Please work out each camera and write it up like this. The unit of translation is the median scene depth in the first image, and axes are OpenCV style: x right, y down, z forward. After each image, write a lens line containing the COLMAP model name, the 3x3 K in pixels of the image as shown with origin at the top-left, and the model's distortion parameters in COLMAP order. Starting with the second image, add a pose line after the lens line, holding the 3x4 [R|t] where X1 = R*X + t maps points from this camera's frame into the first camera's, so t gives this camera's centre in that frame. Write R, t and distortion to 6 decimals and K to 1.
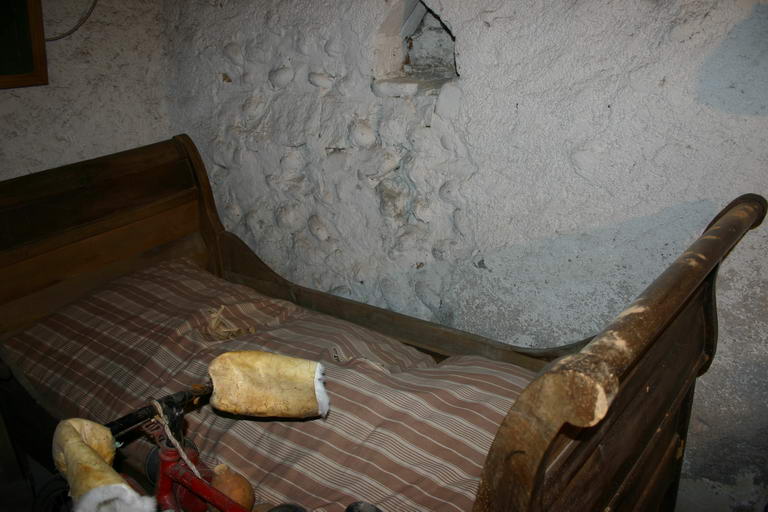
lens RADIAL K [[628.6, 0, 383.1], [0, 628.6, 255.0], [0, 0, 1]] dist [-0.153741, 0.131132]
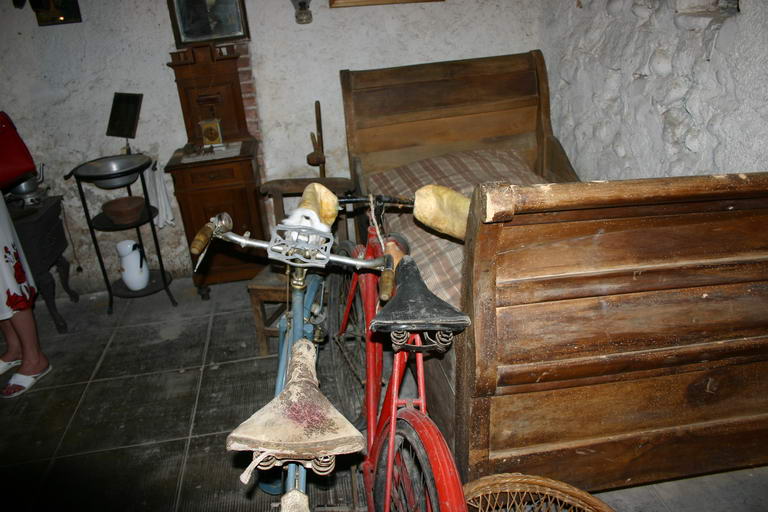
lens RADIAL K [[628.6, 0, 385.4], [0, 628.6, 258.9], [0, 0, 1]] dist [-0.153741, 0.131132]
pose [[0.730188, 0.285080, -0.620931, 0.355297], [-0.213327, 0.958487, 0.189194, 0.035847], [0.649090, -0.005686, 0.760691, -0.121025]]
